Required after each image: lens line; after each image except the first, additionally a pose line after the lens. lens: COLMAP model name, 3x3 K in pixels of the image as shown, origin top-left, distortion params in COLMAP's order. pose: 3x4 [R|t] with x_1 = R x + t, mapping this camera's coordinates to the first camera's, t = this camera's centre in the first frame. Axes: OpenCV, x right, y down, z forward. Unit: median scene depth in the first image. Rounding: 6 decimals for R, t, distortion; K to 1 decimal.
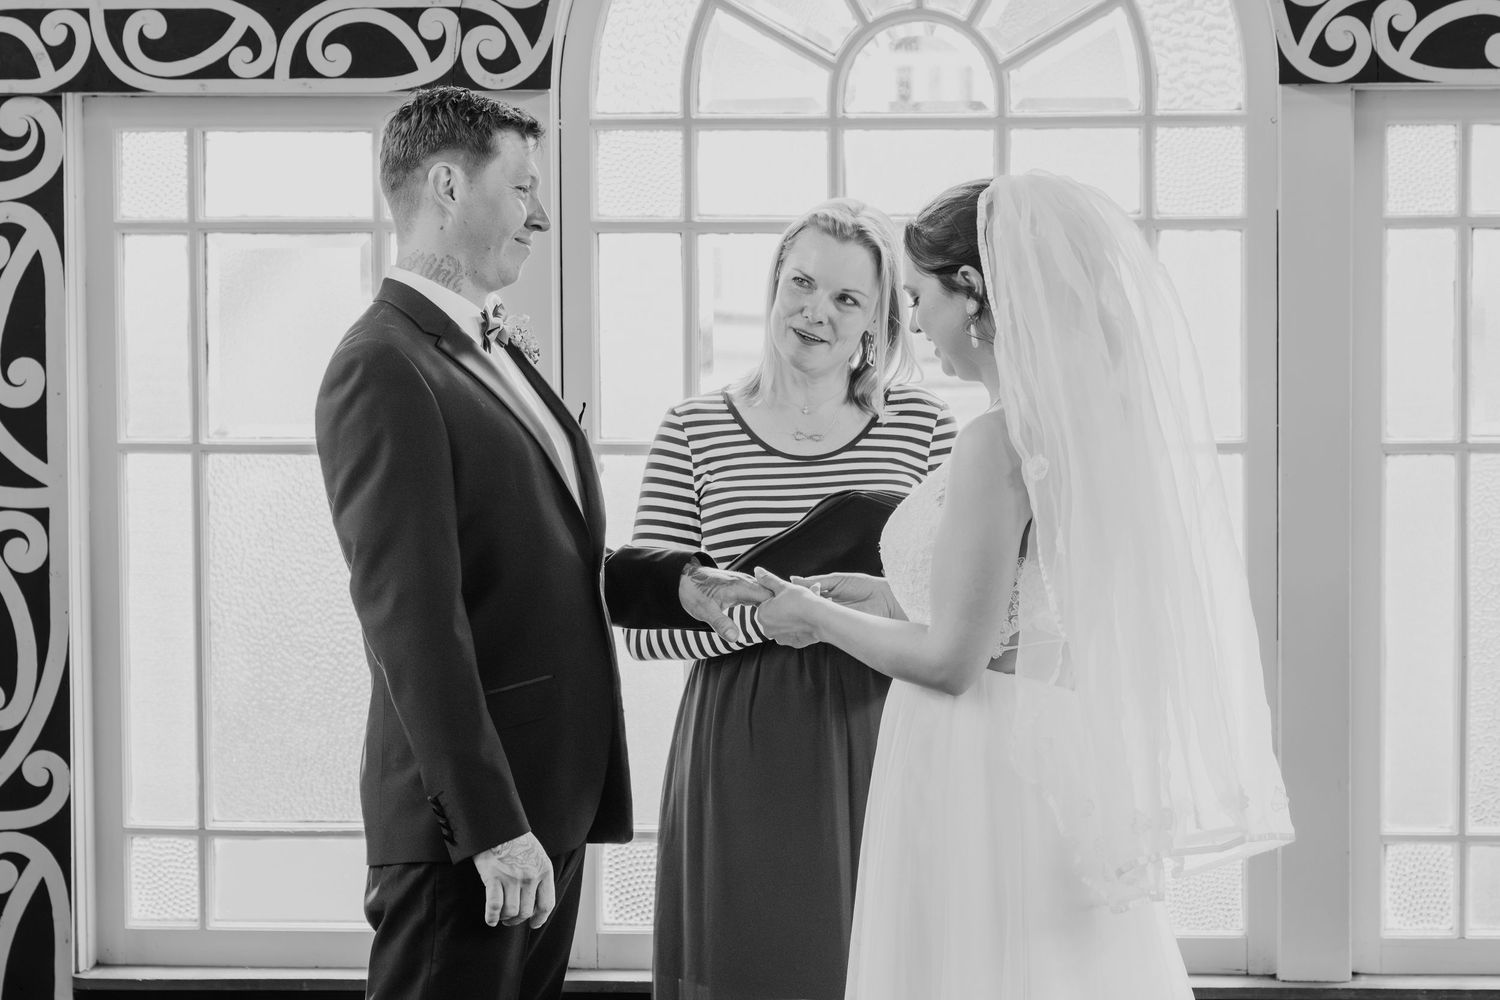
lens RADIAL K [[5636.8, 0, 649.5], [0, 5636.8, 521.0], [0, 0, 1]] dist [-0.031503, 0.000000]
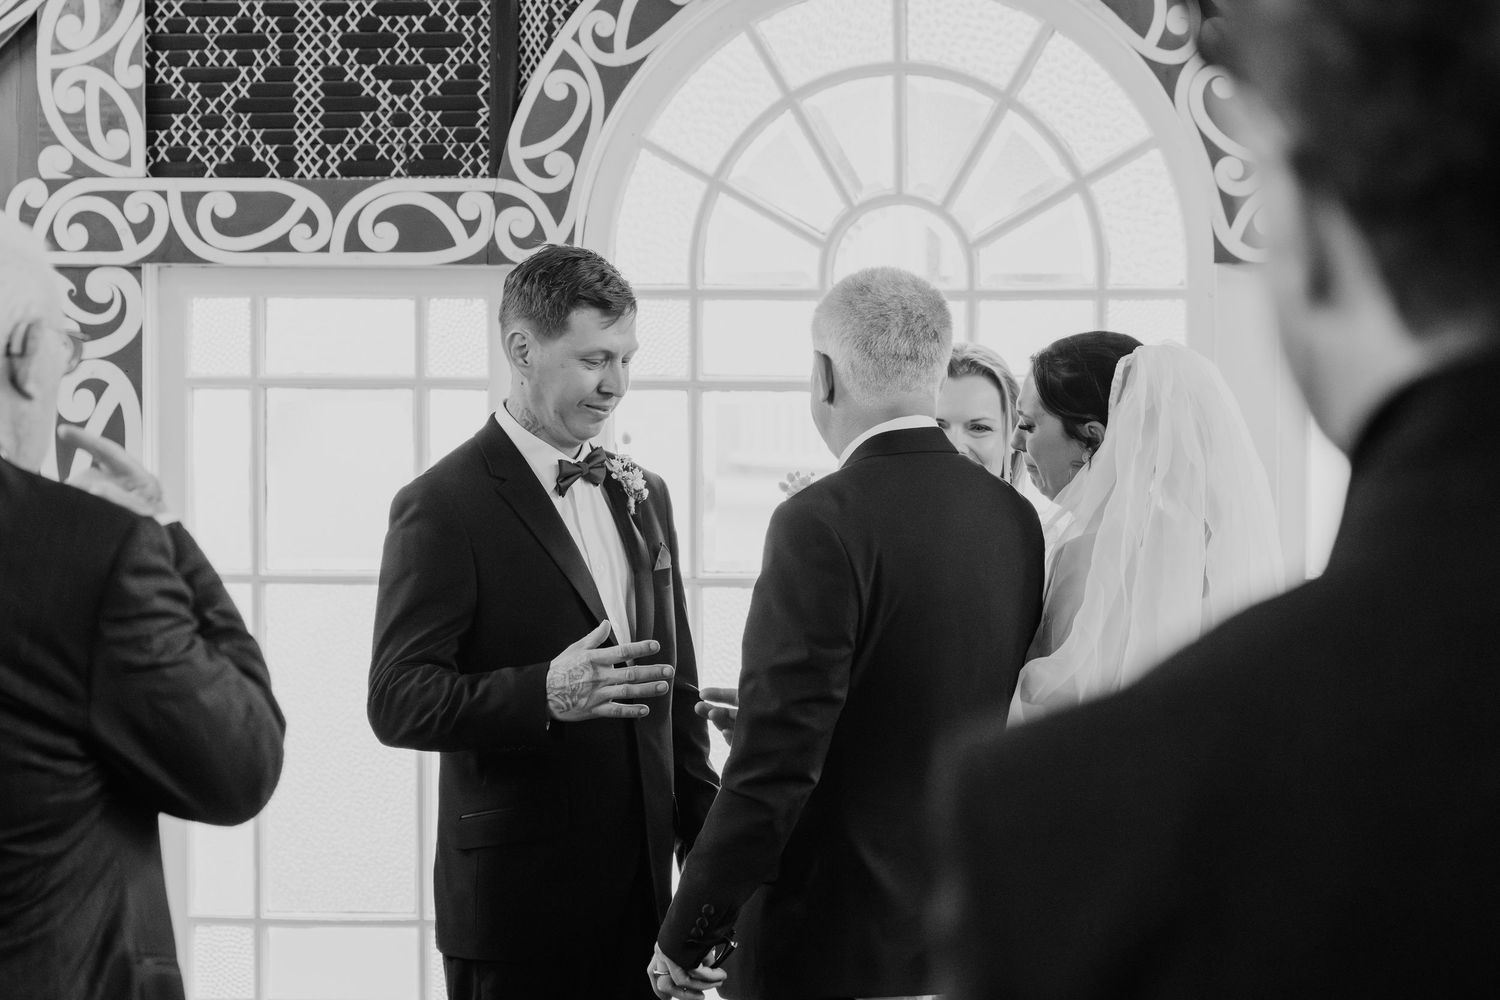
lens RADIAL K [[6745.6, 0, 616.5], [0, 6745.6, 485.8], [0, 0, 1]] dist [0.083735, 0.000000]
pose [[0.999963, 0.006339, -0.005774, -0.000725], [-0.006526, 0.999432, -0.033061, 0.012833], [0.005561, 0.033098, 0.999437, -0.353430]]
